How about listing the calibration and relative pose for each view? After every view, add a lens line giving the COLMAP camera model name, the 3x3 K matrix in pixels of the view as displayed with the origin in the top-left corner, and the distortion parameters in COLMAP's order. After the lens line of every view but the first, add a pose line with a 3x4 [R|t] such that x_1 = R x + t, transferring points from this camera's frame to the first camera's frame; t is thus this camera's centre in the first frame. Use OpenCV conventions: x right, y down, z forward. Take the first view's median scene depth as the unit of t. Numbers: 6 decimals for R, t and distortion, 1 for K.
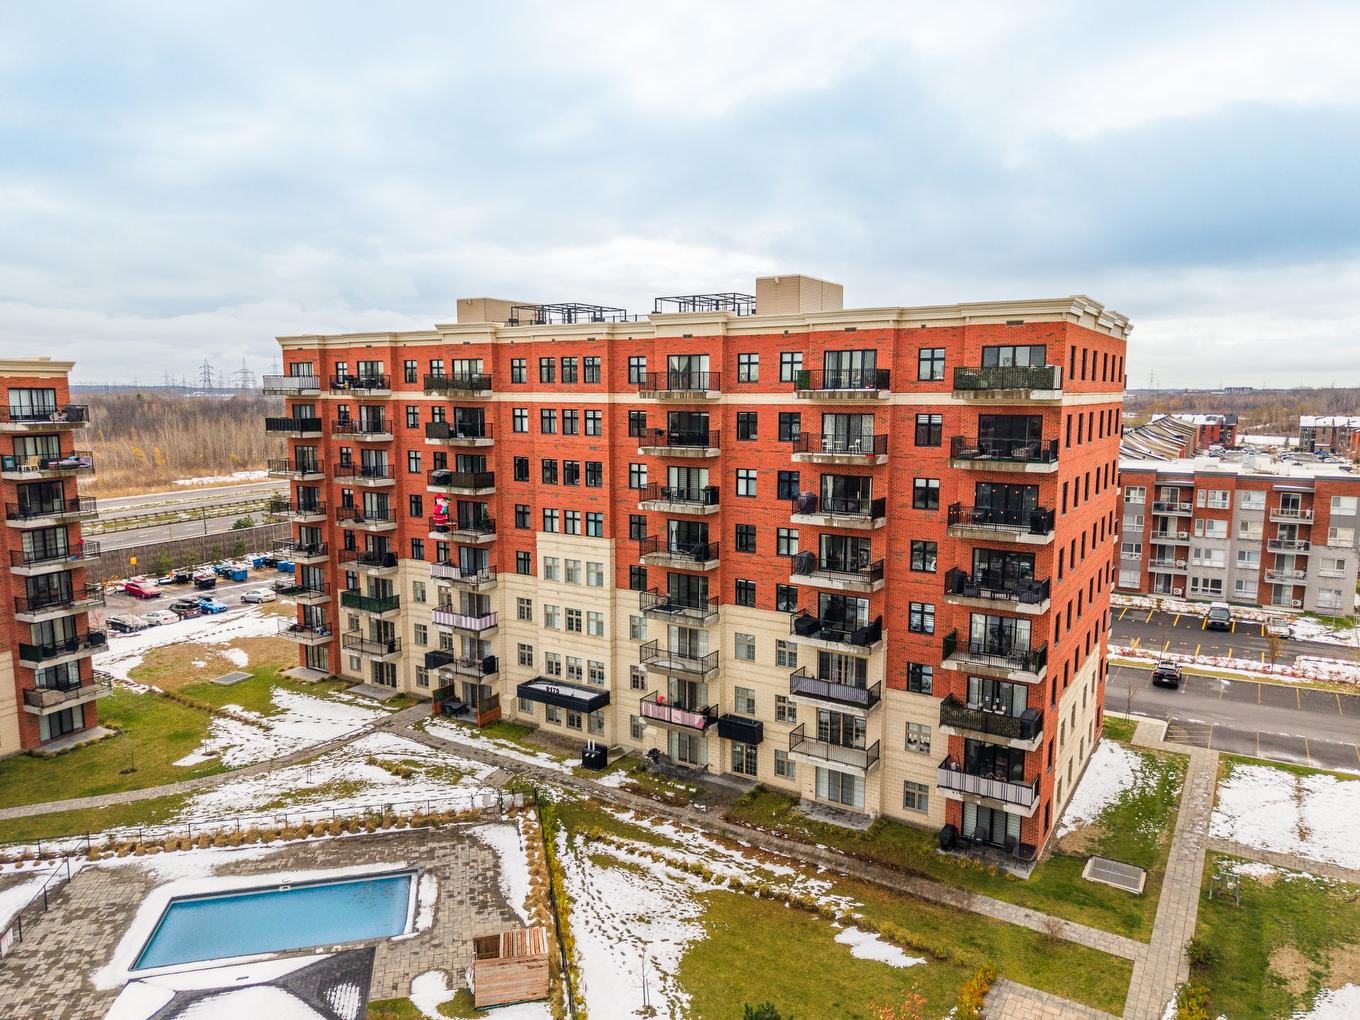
lens RADIAL K [[908.2, 0, 683.5], [0, 908.2, 483.7], [0, 0, 1]] dist [0.048312, -0.046436]
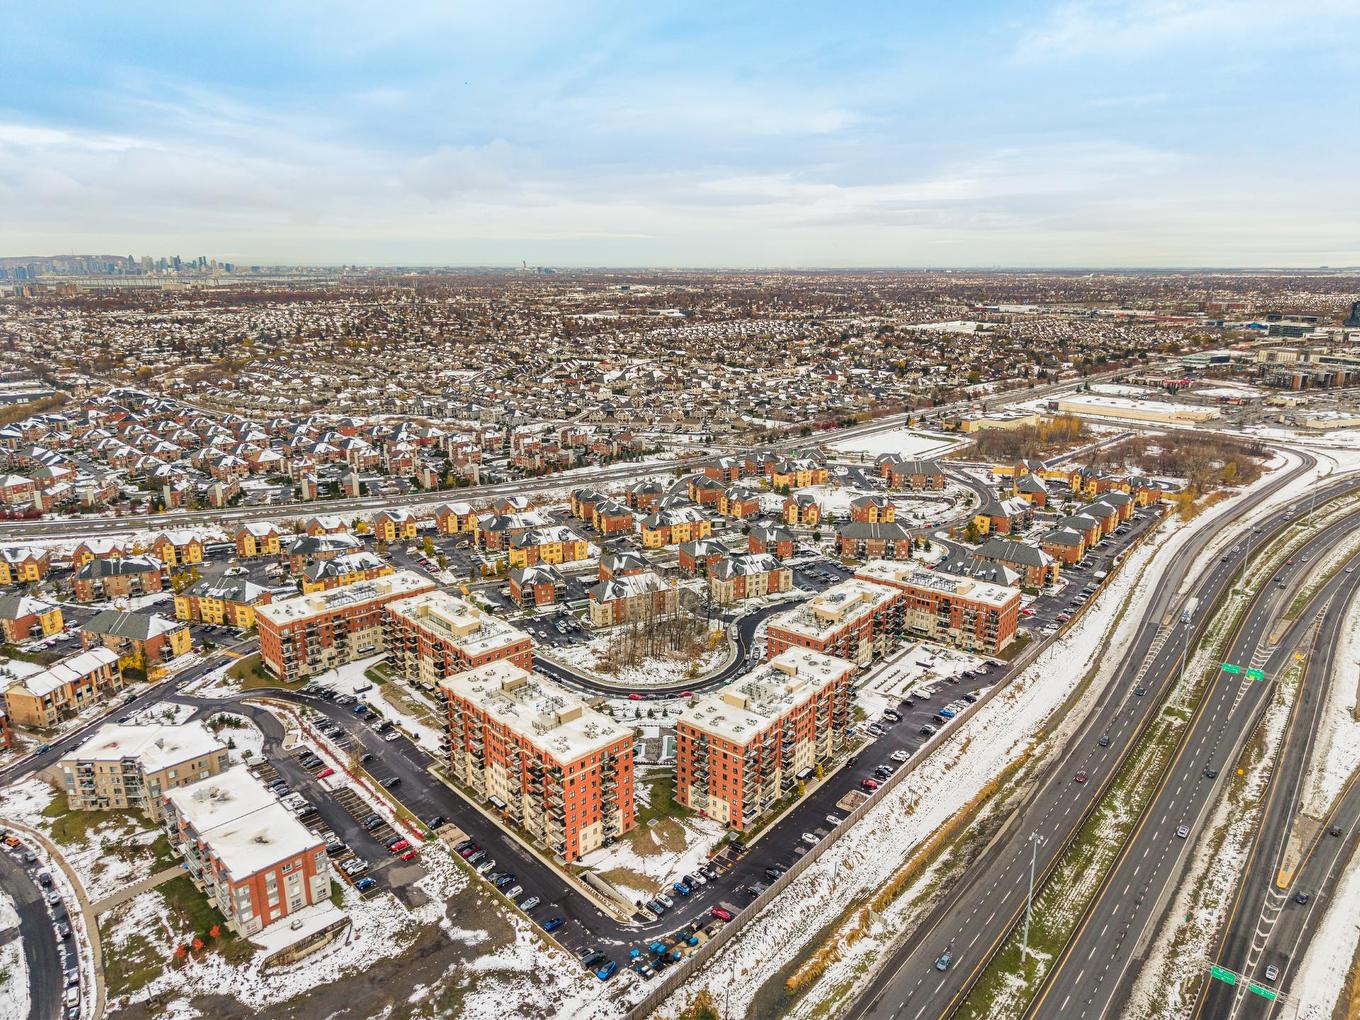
lens RADIAL K [[902.7, 0, 683.4], [0, 902.7, 508.7], [0, 0, 1]] dist [0.050428, -0.061324]
pose [[-0.968916, -0.063195, 0.239184, -1.759304], [0.025935, 0.935550, 0.352241, -2.654762], [-0.246029, 0.347495, -0.904830, 4.744838]]
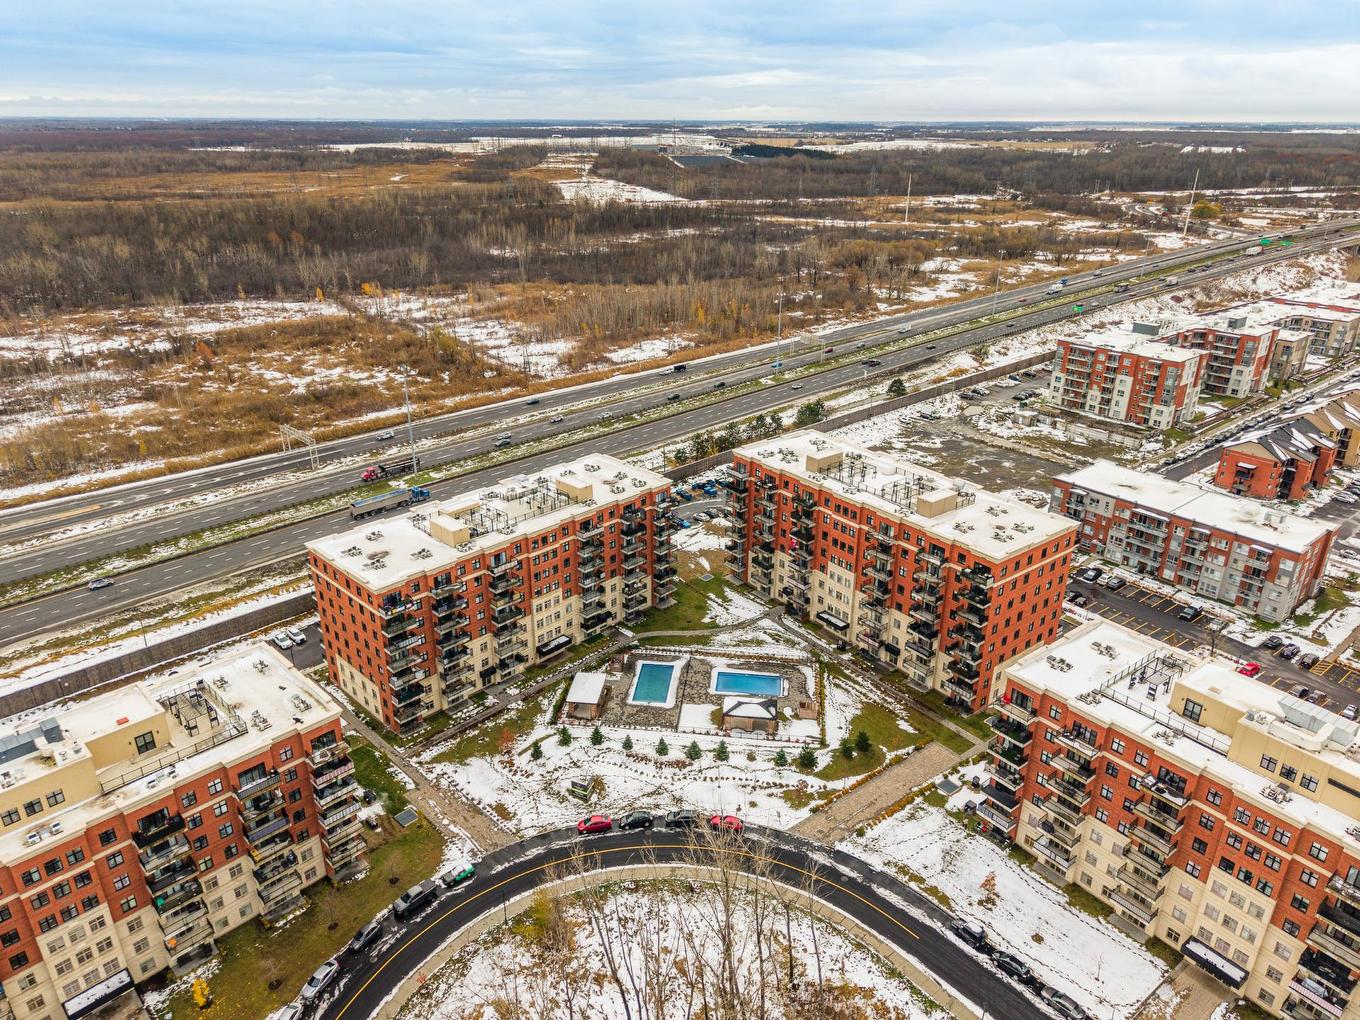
lens RADIAL K [[915.6, 0, 677.5], [0, 915.6, 492.4], [0, 0, 1]] dist [0.041128, -0.071090]
pose [[0.937695, 0.134737, -0.320270, 0.284306], [-0.039205, 0.956894, 0.287779, -0.997091], [0.345239, -0.257293, 0.902558, -1.690473]]
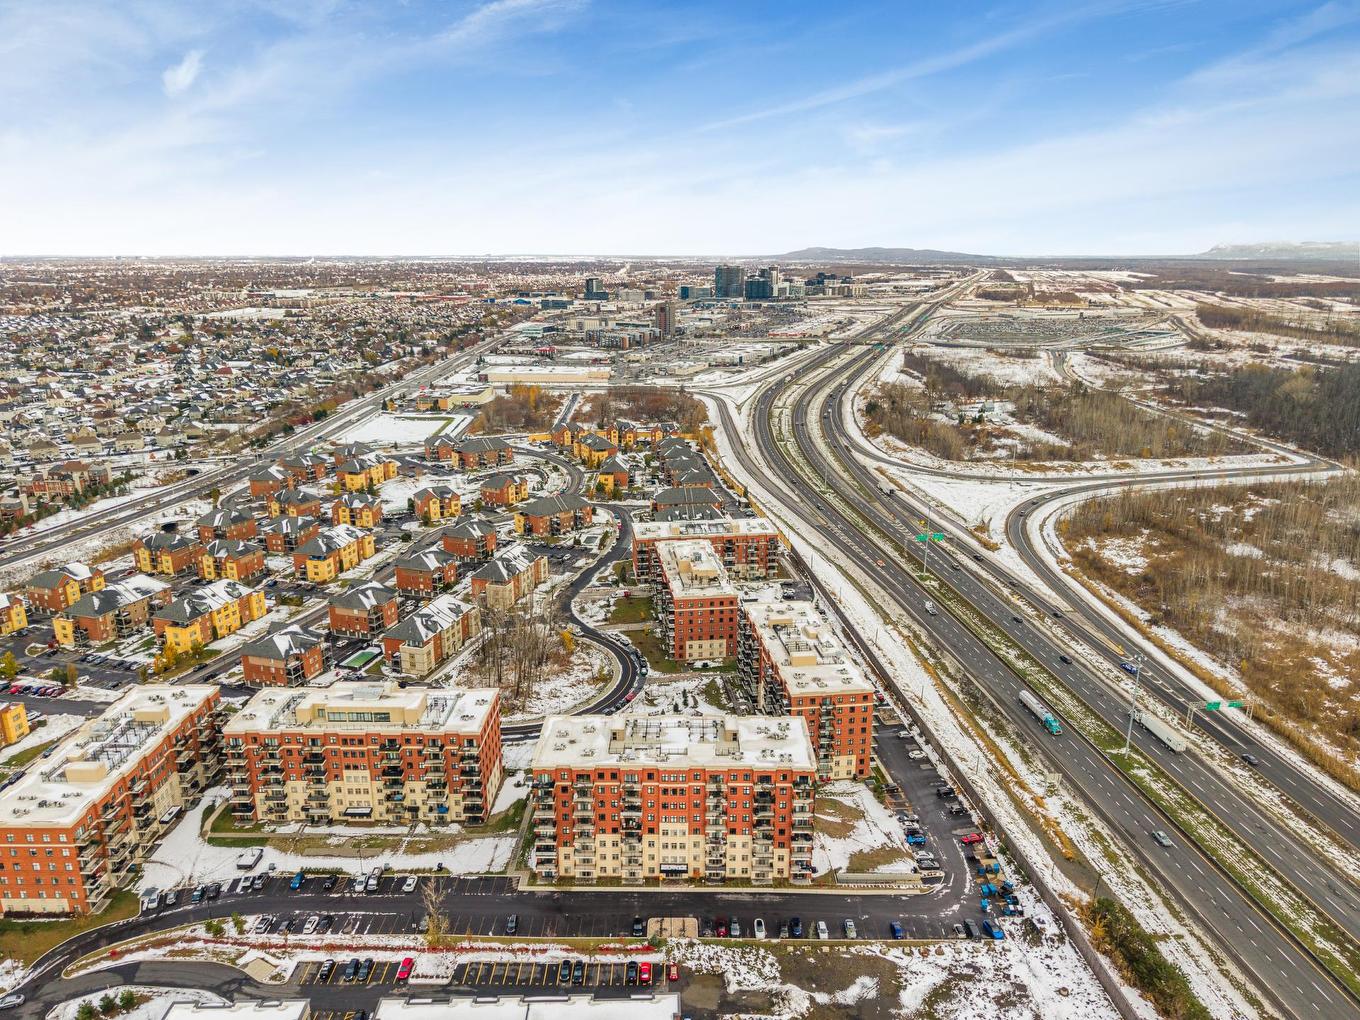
lens RADIAL K [[902.7, 0, 683.4], [0, 902.7, 508.7], [0, 0, 1]] dist [0.050428, -0.061324]
pose [[-0.849420, 0.144521, -0.507542, 1.672554], [-0.052412, 0.933910, 0.353644, -2.380775], [0.525108, 0.326994, -0.785708, 3.833467]]
